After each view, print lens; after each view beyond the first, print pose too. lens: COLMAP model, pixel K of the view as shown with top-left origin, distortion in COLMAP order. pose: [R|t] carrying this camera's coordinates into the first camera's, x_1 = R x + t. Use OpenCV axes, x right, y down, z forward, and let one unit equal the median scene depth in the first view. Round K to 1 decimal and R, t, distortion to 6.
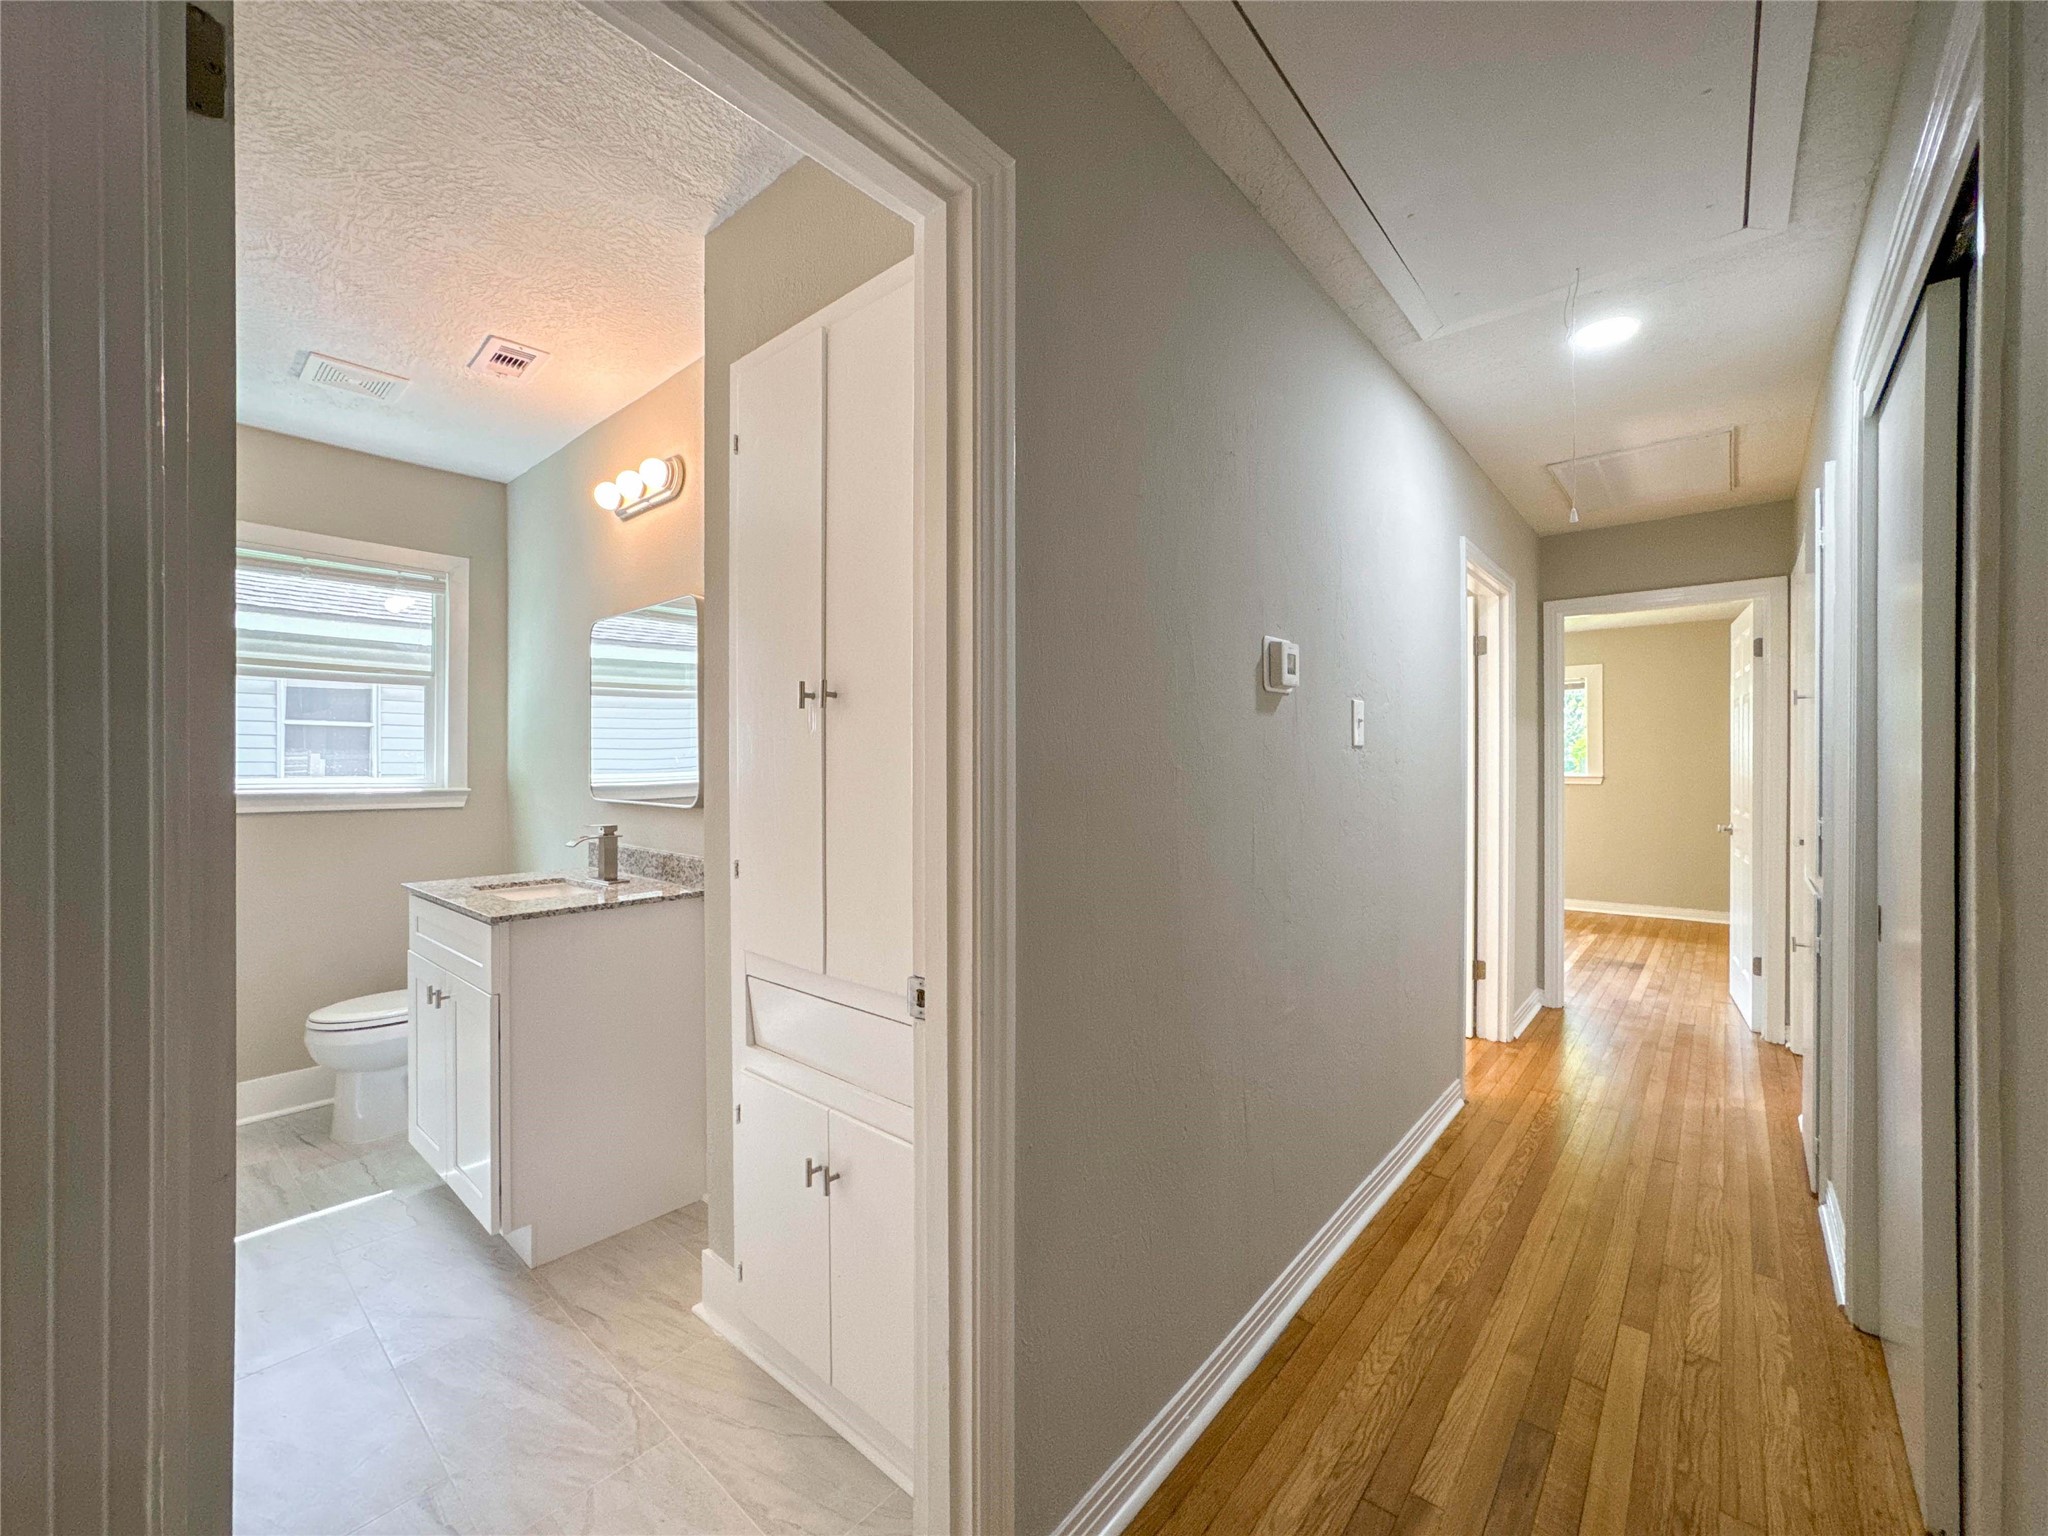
lens RADIAL K [[864.5, 0, 1017.1], [0, 864.5, 764.1], [0, 0, 1]] dist [-0.020260, 0.009965]
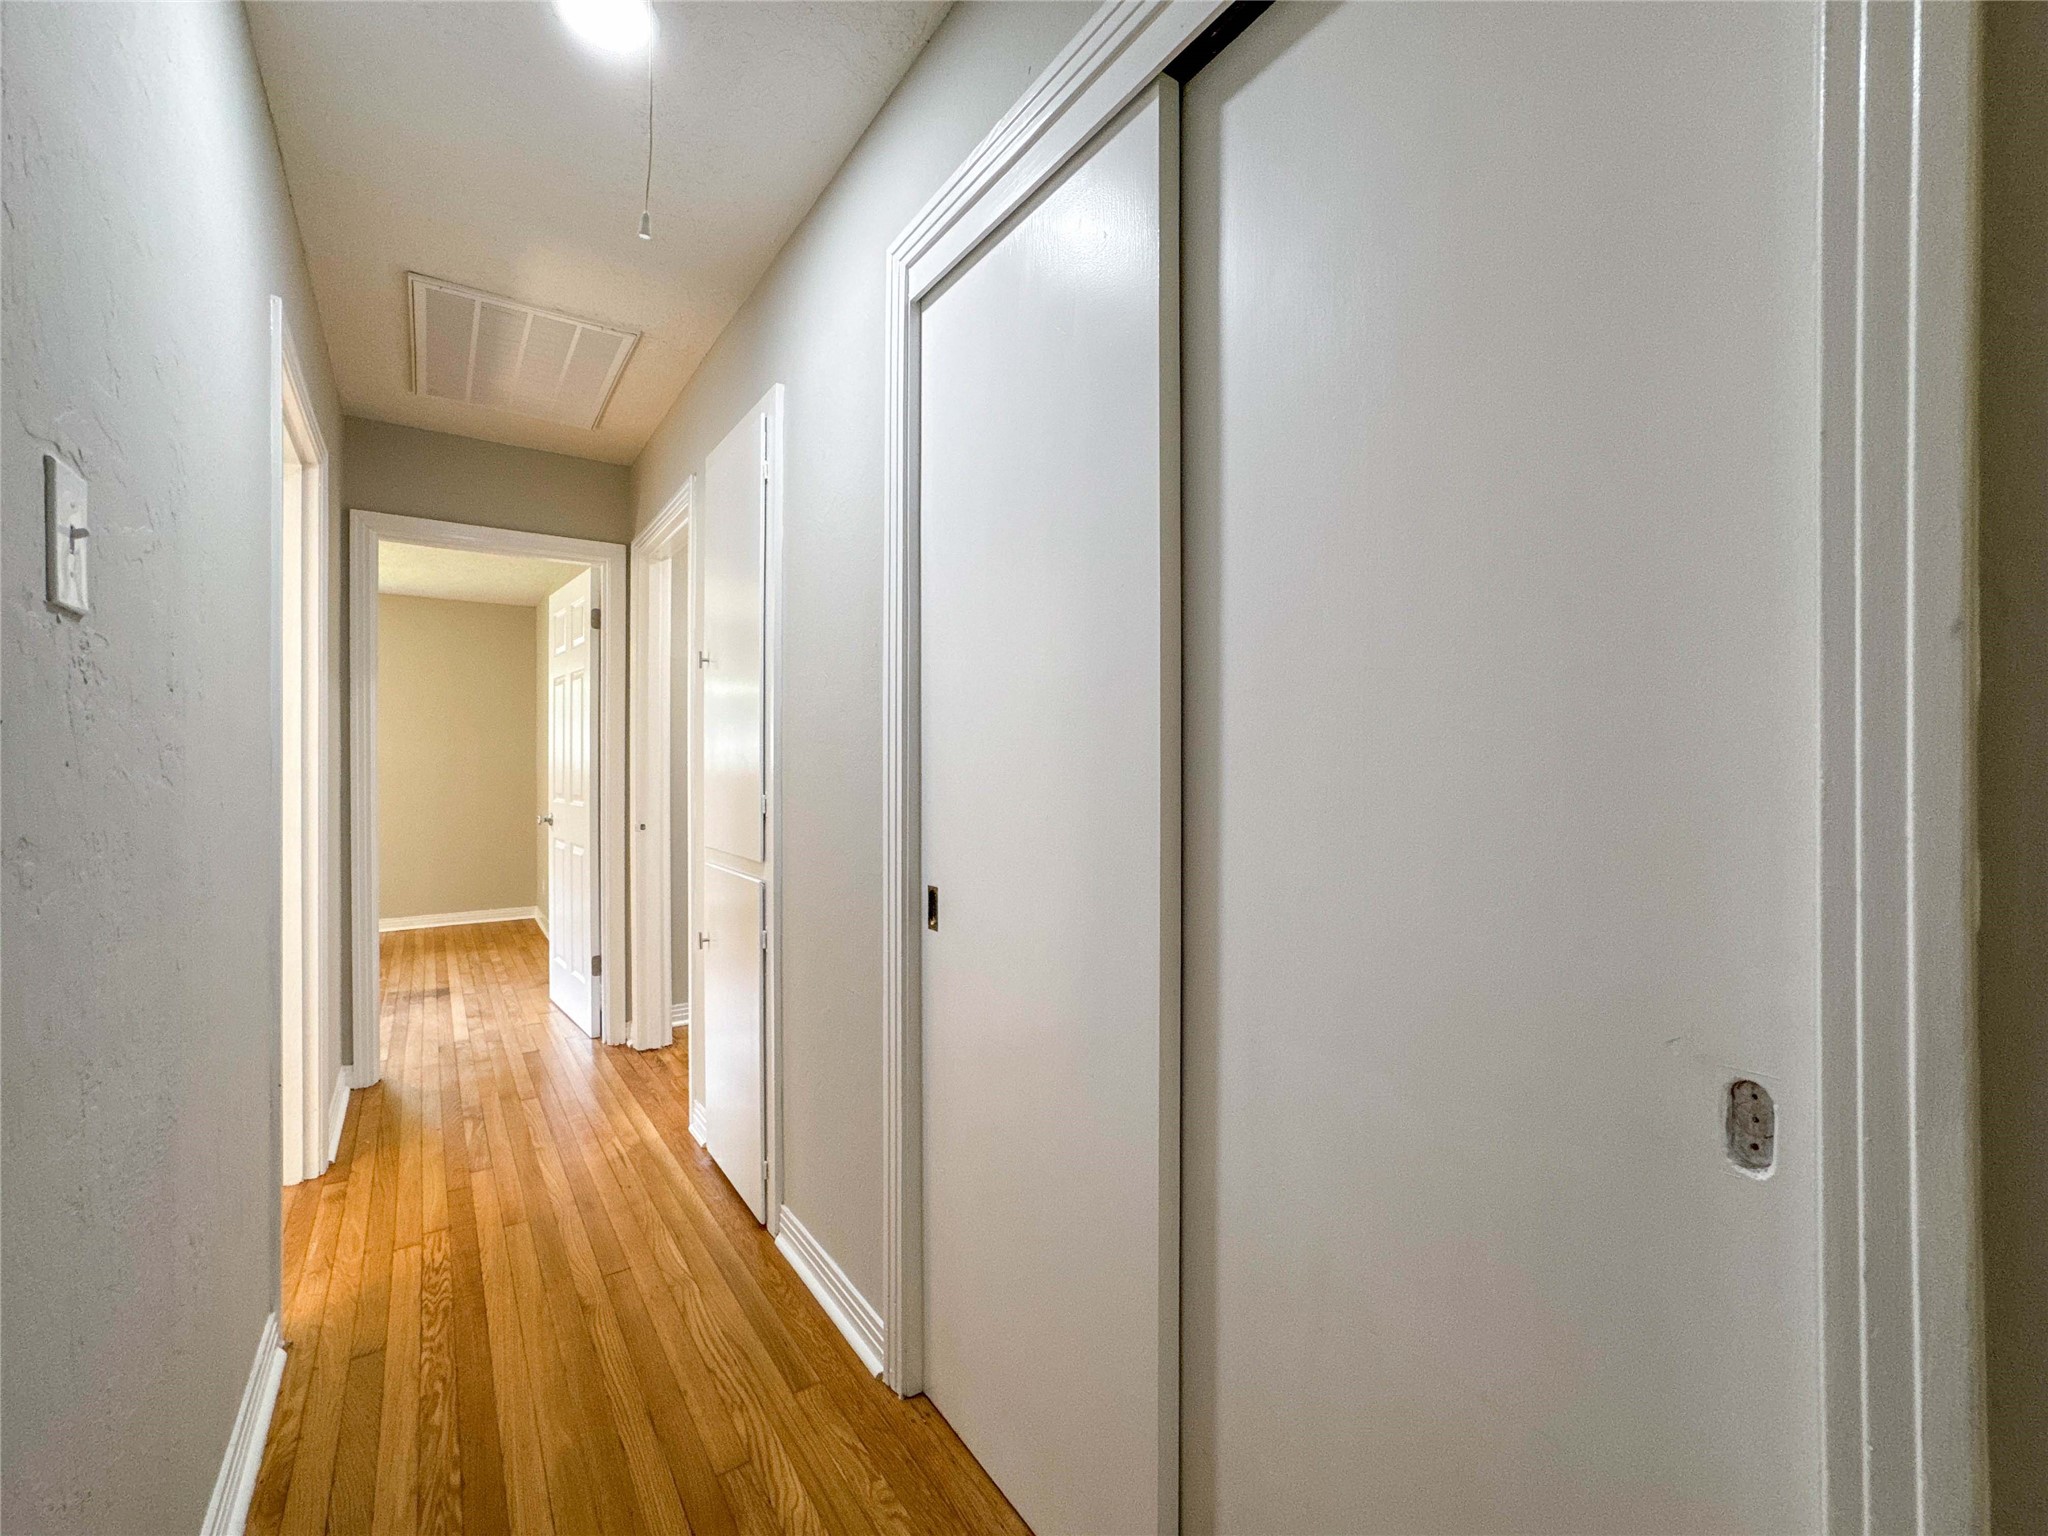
lens RADIAL K [[864.5, 0, 1017.1], [0, 864.5, 764.1], [0, 0, 1]] dist [-0.020260, 0.009965]
pose [[0.272728, 0.003854, 0.962083, 0.102876], [0.000137, 0.999992, -0.004045, 0.024733], [-0.962091, 0.001235, 0.272725, 0.325795]]
